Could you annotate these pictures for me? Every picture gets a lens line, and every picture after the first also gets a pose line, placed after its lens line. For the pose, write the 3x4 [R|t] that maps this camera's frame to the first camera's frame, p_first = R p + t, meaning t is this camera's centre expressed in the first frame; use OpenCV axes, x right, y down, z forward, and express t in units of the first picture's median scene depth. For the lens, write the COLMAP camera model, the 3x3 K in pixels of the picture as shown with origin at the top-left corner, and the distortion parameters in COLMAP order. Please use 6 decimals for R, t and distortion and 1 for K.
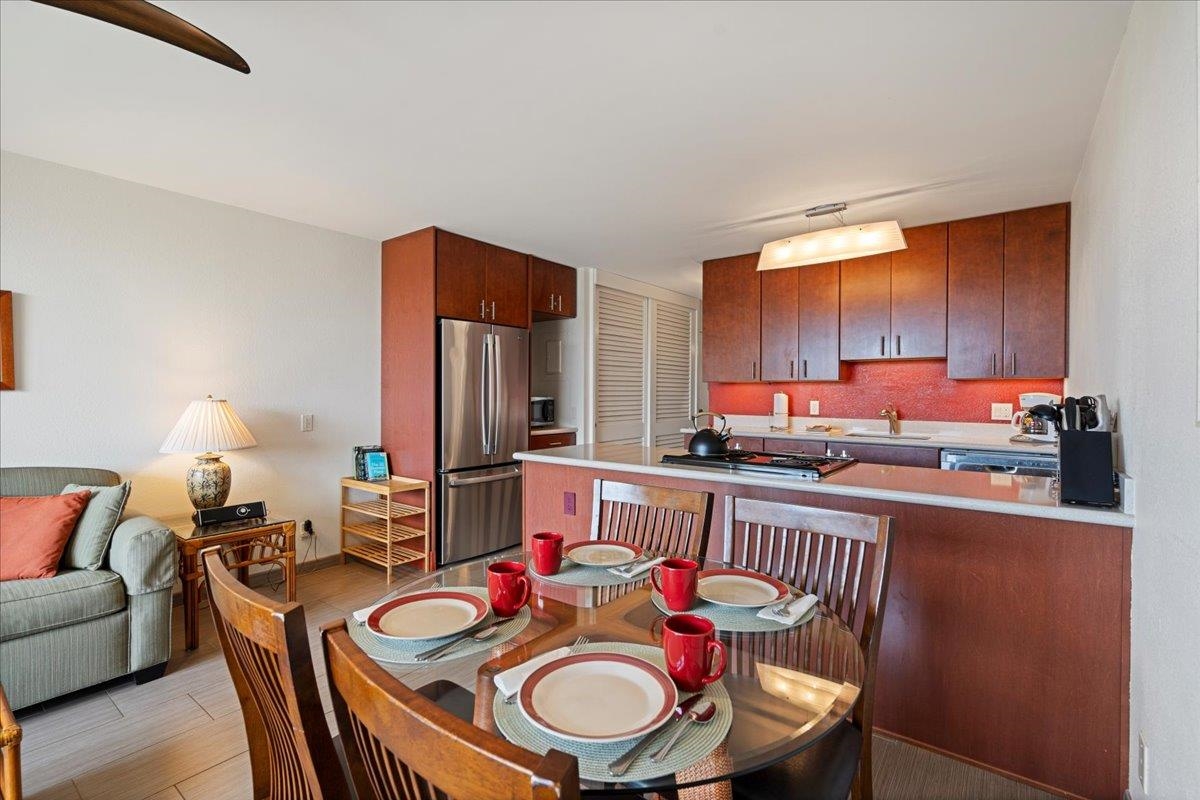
lens RADIAL K [[542.8, 0, 598.8], [0, 542.8, 397.4], [0, 0, 1]] dist [-0.006019, 0.001769]
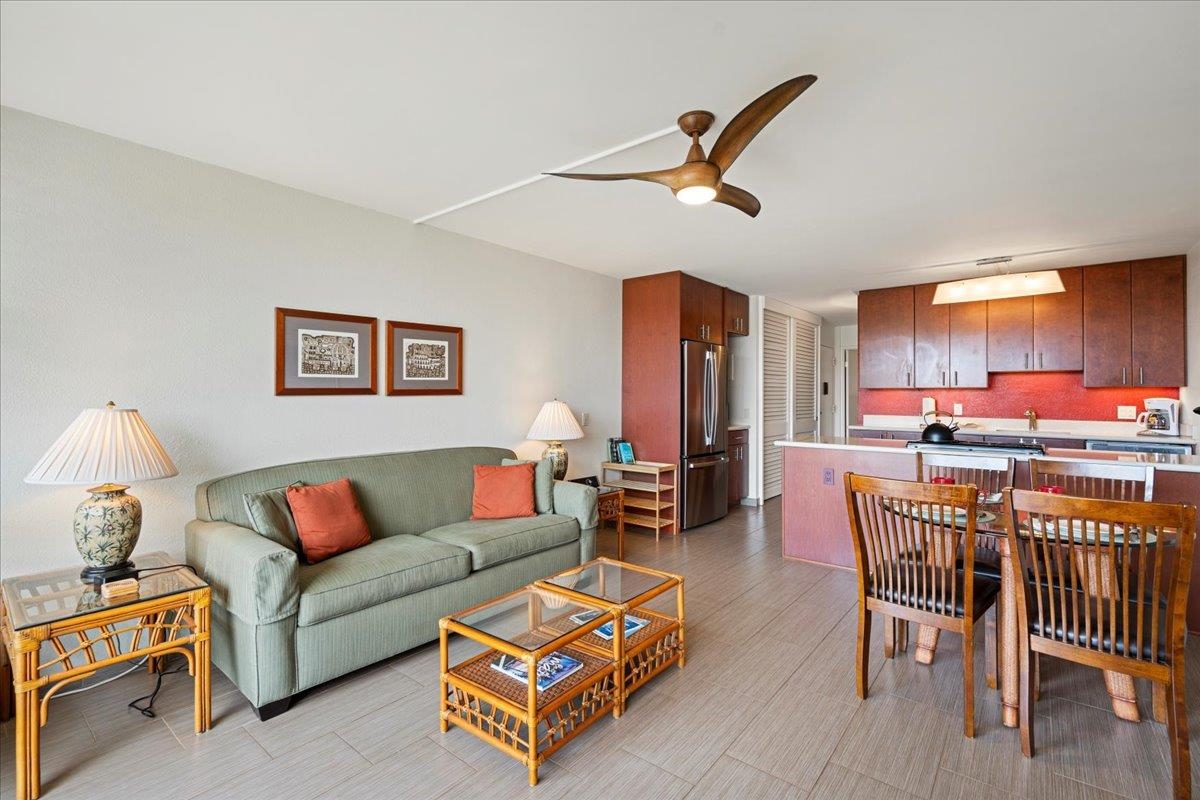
lens RADIAL K [[542.8, 0, 595.5], [0, 542.8, 386.0], [0, 0, 1]] dist [-0.006019, 0.001769]
pose [[0.999275, 0.001109, -0.038062, -0.468917], [-0.002100, 0.999659, -0.026020, -0.000300], [0.038020, 0.026081, 0.998937, -0.331759]]
